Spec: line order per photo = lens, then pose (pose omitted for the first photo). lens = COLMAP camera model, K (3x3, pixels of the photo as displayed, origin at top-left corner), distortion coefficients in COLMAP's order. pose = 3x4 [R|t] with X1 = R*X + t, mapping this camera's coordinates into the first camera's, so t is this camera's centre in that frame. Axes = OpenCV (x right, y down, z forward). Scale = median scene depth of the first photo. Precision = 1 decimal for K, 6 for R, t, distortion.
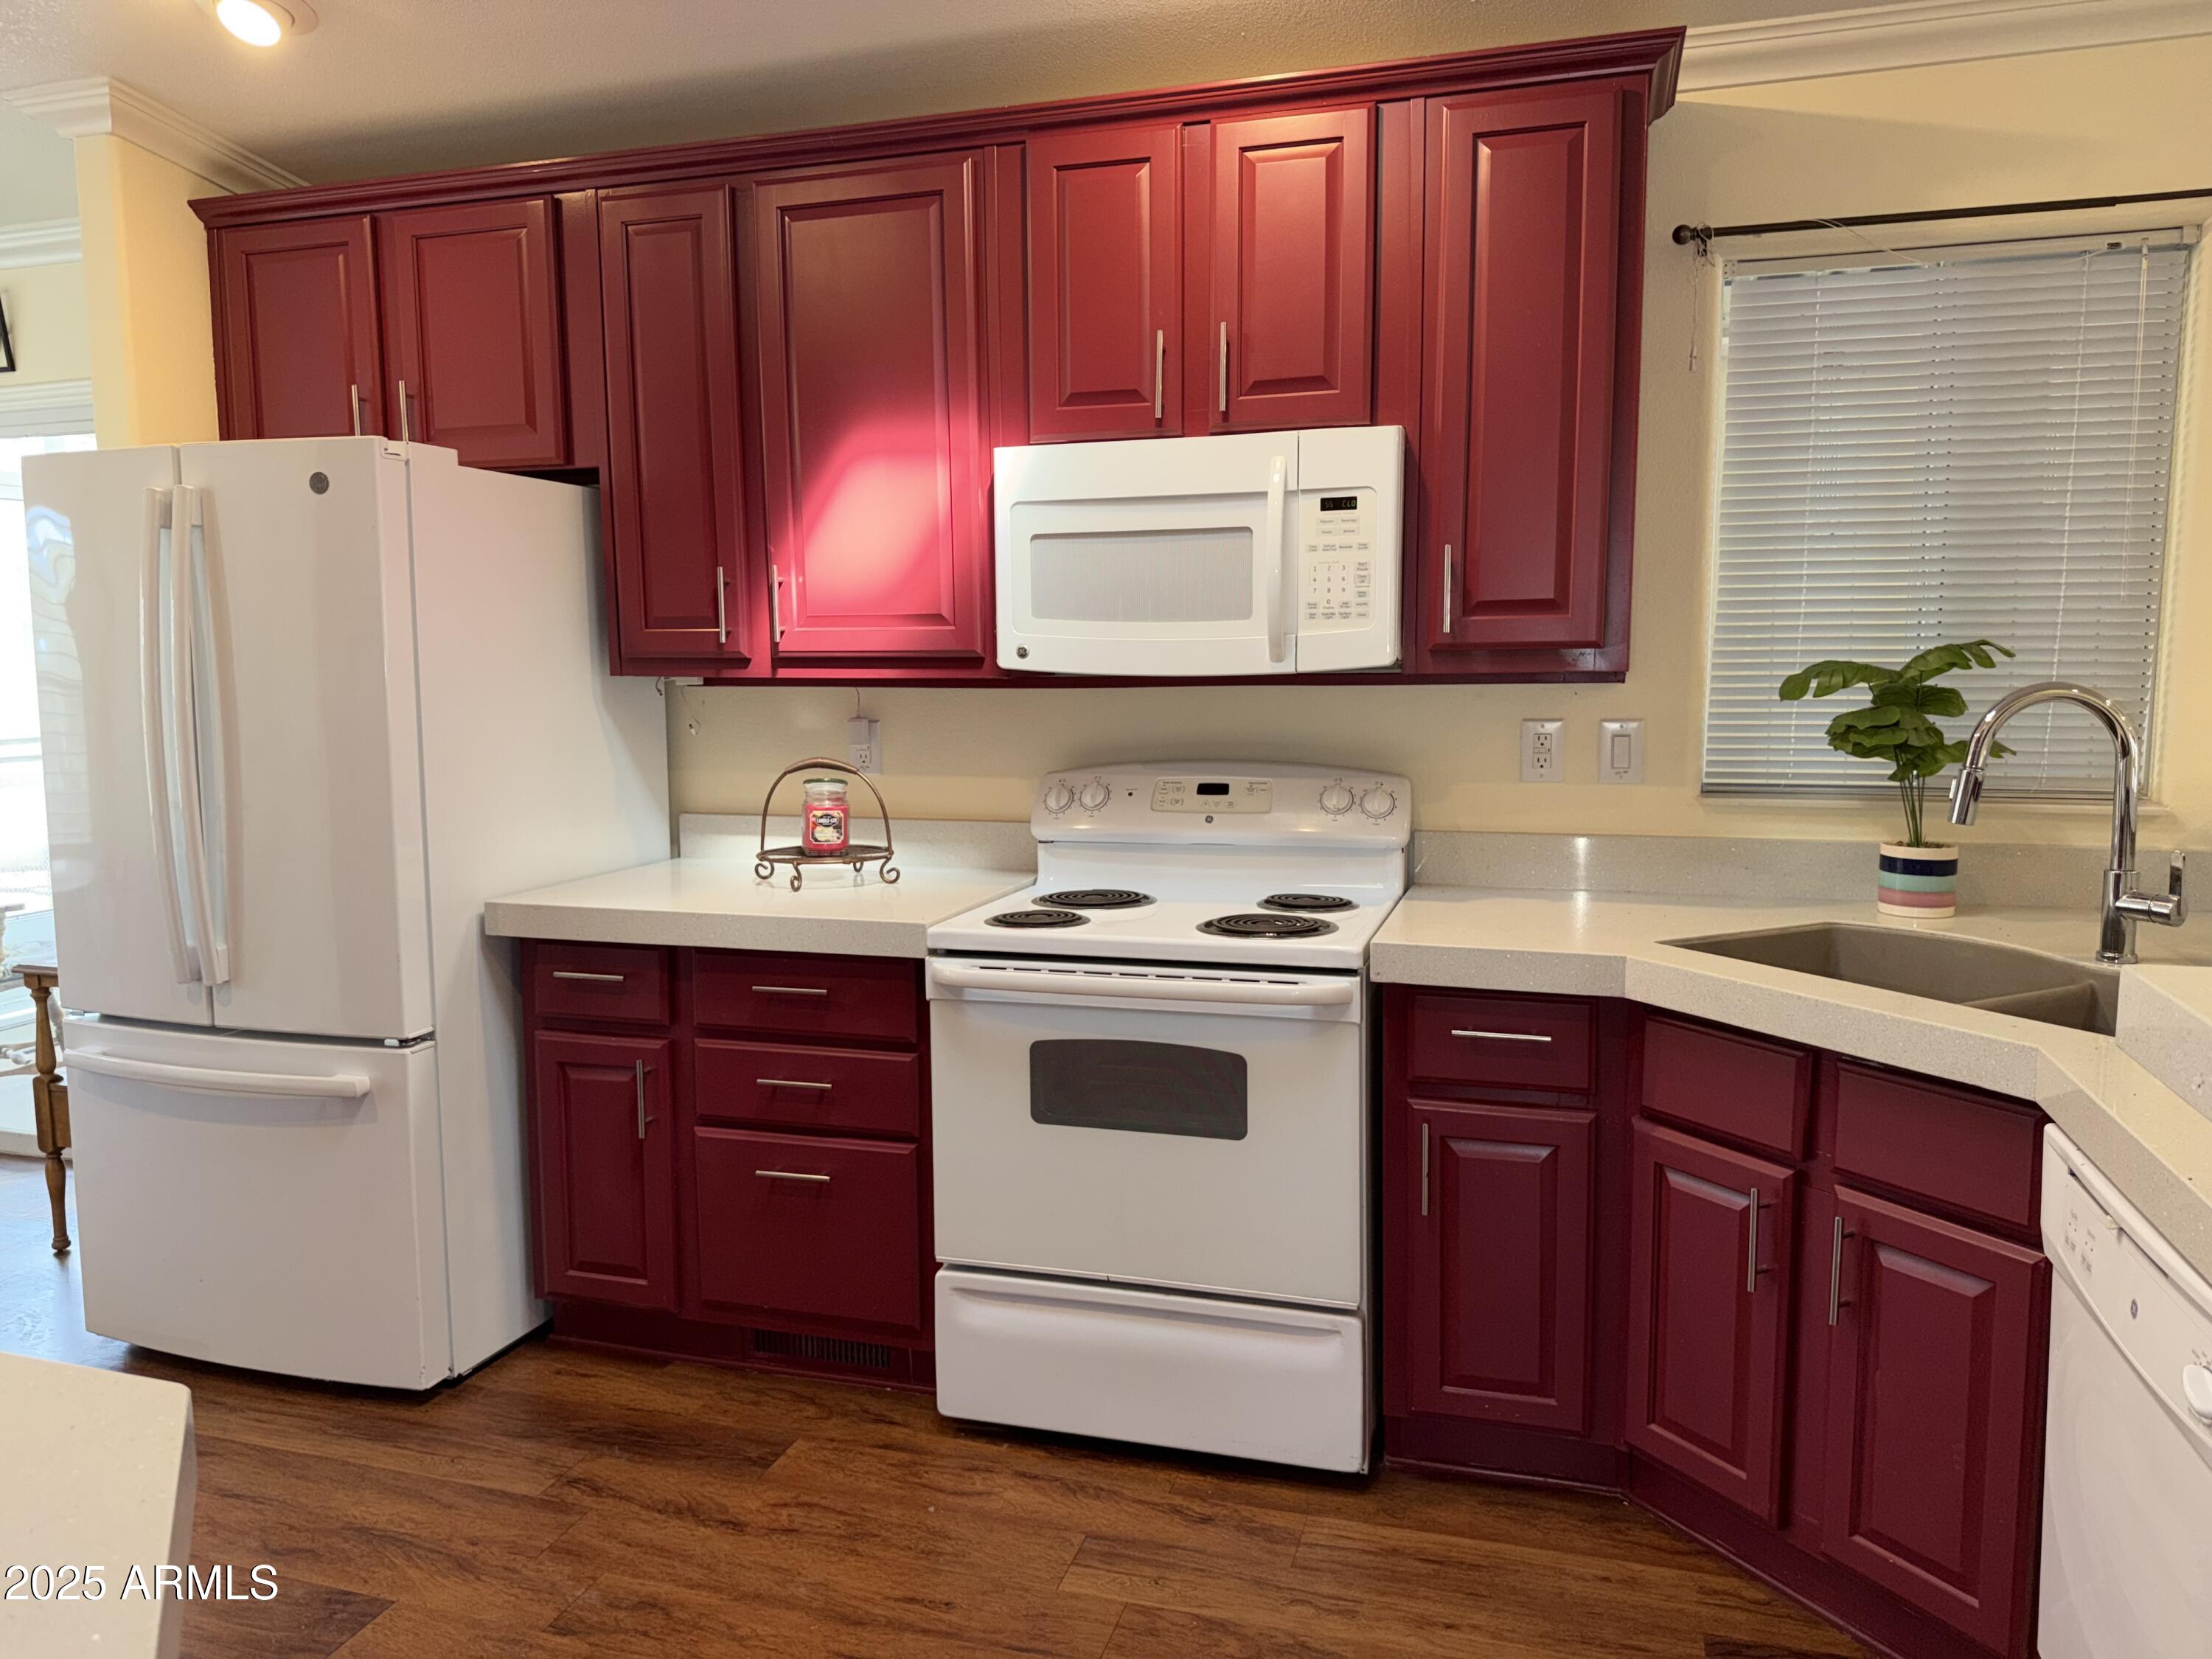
lens RADIAL K [[1553.6, 0, 1106.0], [0, 1553.6, 829.5], [0, 0, 1]] dist [0.098951, -0.129632]
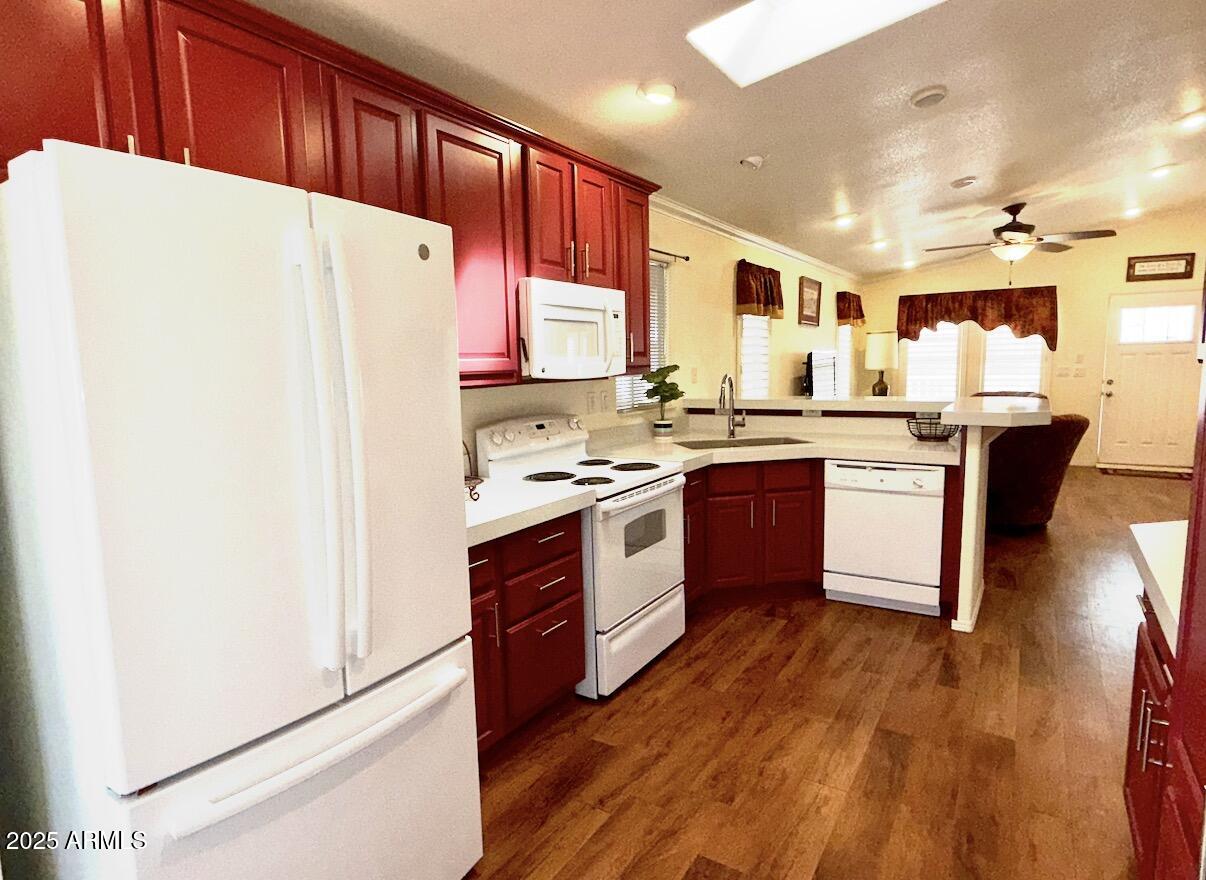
lens RADIAL K [[663.8, 0, 603.0], [0, 663.8, 440.0], [0, 0, 1]] dist [-0.005118, -0.000086]
pose [[0.265812, -0.108362, 0.957915, -1.034316], [0.127634, 0.988871, 0.076447, -0.082248], [-0.955538, 0.101942, 0.276684, 0.713185]]
